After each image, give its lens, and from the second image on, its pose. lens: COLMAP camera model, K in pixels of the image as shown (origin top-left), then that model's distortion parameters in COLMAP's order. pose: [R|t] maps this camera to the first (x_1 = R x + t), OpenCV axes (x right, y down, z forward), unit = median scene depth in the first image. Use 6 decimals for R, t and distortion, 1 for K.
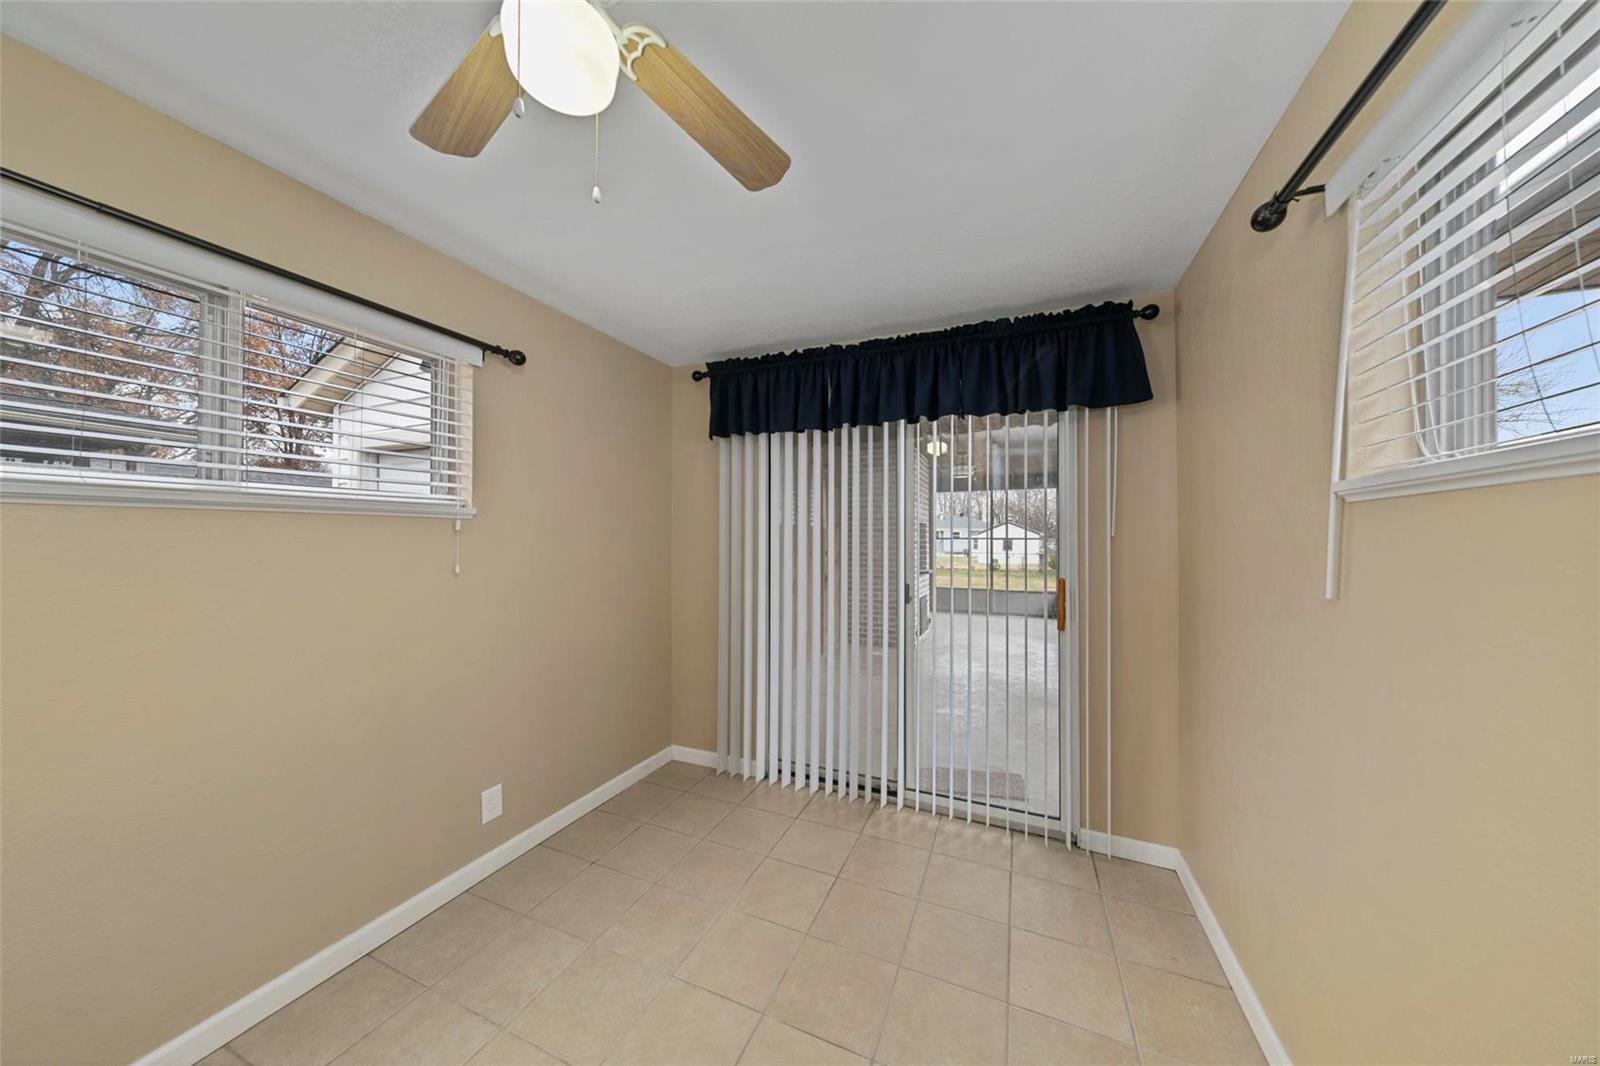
lens RADIAL K [[516.2, 0, 801.5], [0, 516.2, 540.3], [0, 0, 1]] dist [0.006295, -0.000265]
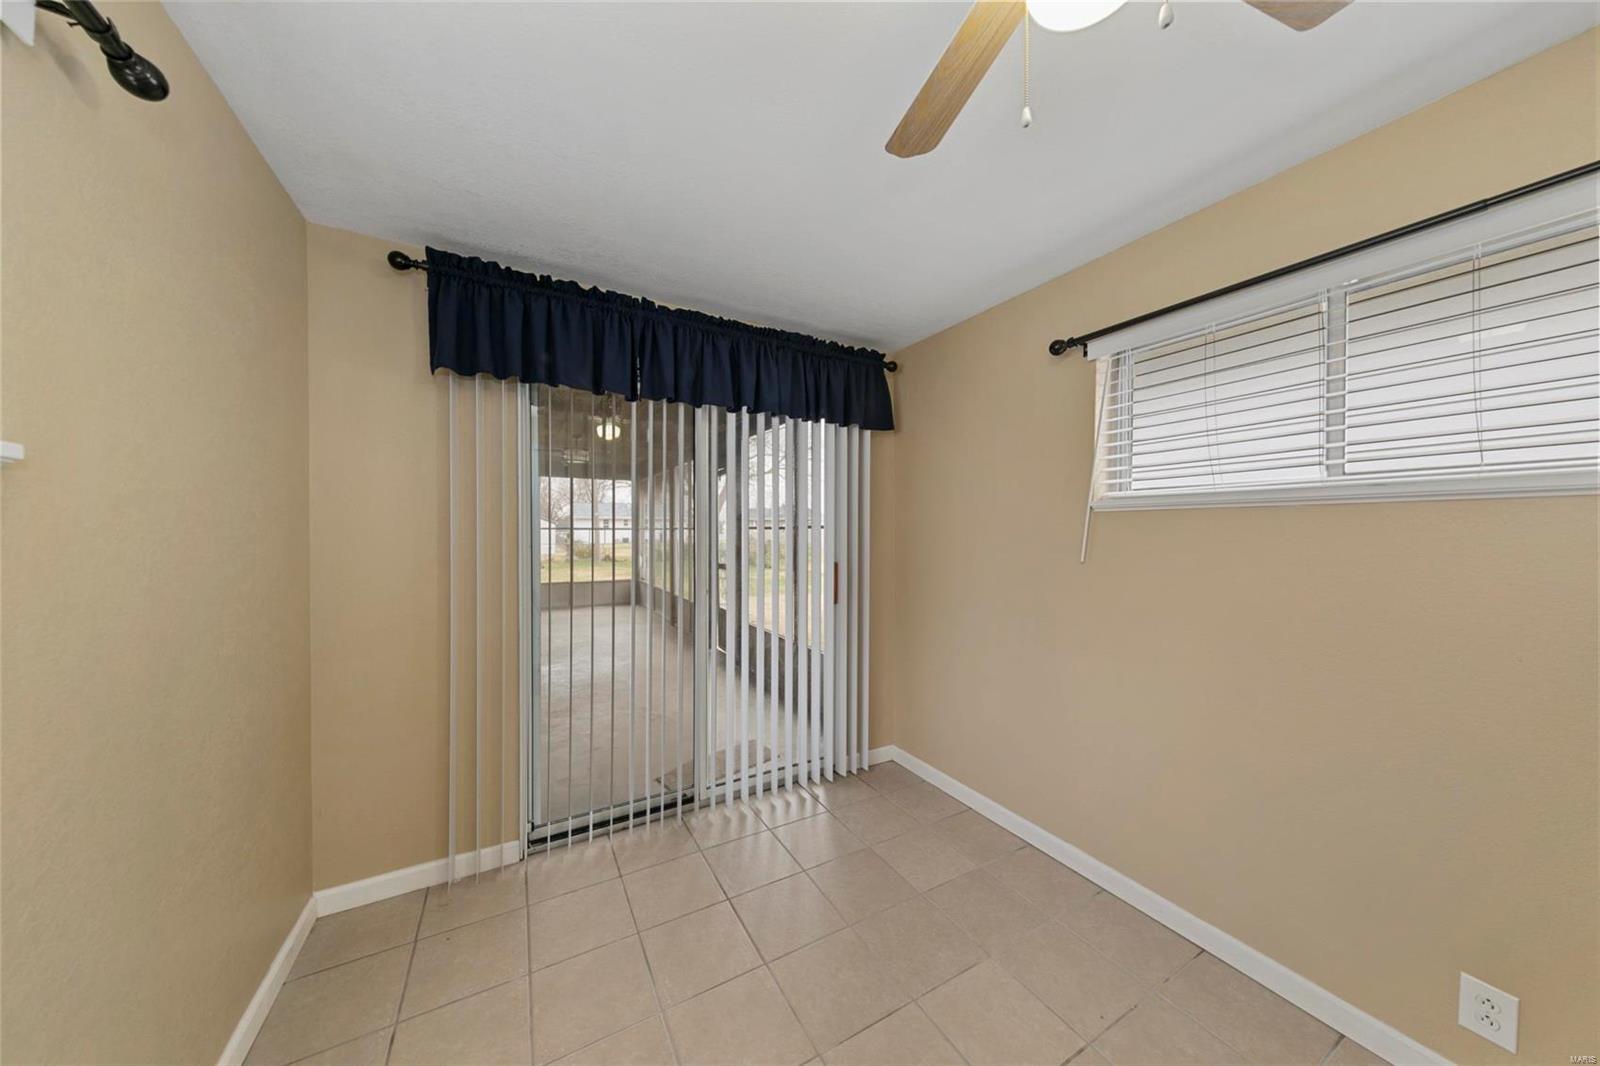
lens RADIAL K [[516.2, 0, 811.0], [0, 516.2, 537.8], [0, 0, 1]] dist [0.006295, -0.000265]
pose [[0.597542, -0.011369, 0.801757, -0.477828], [0.000941, 0.999909, 0.013477, 0.000408], [-0.801837, -0.007299, 0.597498, 0.286566]]
